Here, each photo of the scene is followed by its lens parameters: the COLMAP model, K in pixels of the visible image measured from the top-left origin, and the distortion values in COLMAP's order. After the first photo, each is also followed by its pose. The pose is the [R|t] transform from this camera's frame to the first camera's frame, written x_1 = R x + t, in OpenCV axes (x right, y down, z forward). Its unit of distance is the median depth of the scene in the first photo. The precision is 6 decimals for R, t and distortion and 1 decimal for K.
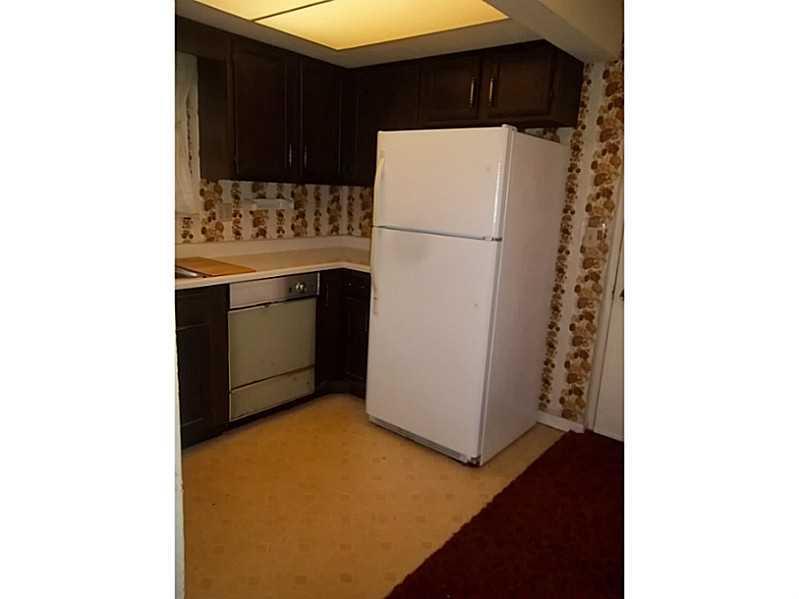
lens RADIAL K [[499.7, 0, 399.5], [0, 499.7, 299.5], [0, 0, 1]] dist [0.000913, 0.001943]
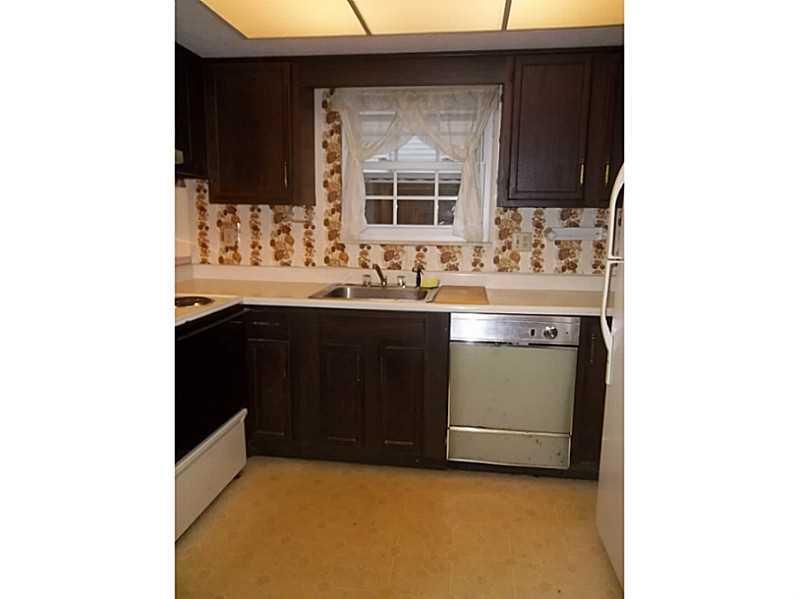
lens RADIAL K [[499.7, 0, 399.5], [0, 499.7, 299.5], [0, 0, 1]] dist [0.000913, 0.001943]
pose [[0.522370, 0.102586, -0.846526, 0.332085], [-0.170374, 0.985276, 0.014266, -0.043881], [0.835525, 0.136774, 0.532157, 0.333763]]
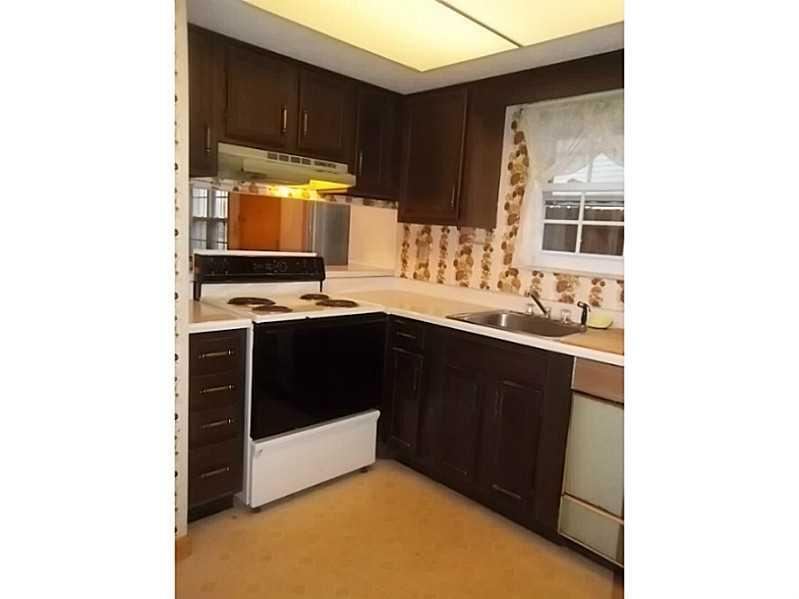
lens RADIAL K [[499.7, 0, 399.5], [0, 499.7, 299.5], [0, 0, 1]] dist [0.000913, 0.001943]
pose [[-0.097737, 0.080149, -0.991980, 0.377853], [-0.277811, 0.954932, 0.104528, -0.101695], [0.955651, 0.285799, -0.071066, 0.623310]]
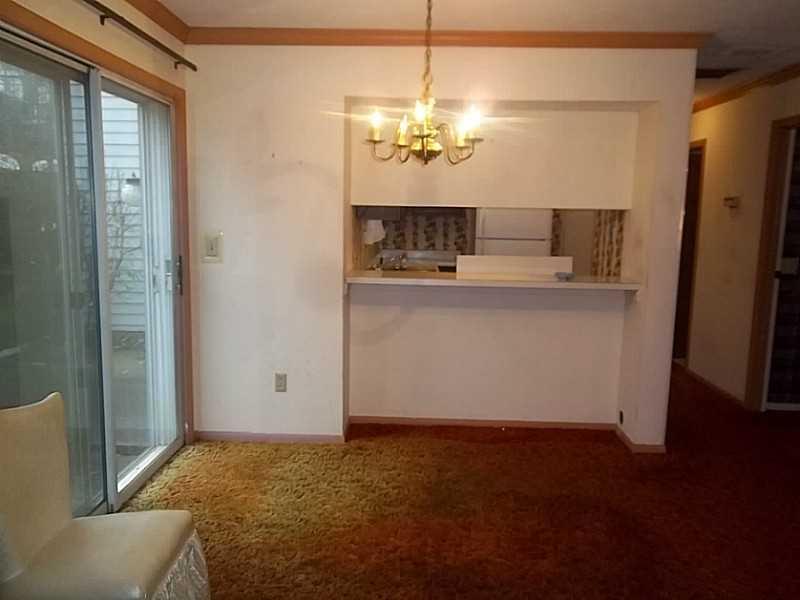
lens RADIAL K [[671.1, 0, 398.0], [0, 671.1, 304.4], [0, 0, 1]] dist [0.015120, 0.008132]
pose [[0.797780, -0.118018, 0.591286, -1.557482], [0.147479, 0.989064, -0.001570, 0.047450], [-0.584634, 0.088455, 0.806461, -0.709743]]
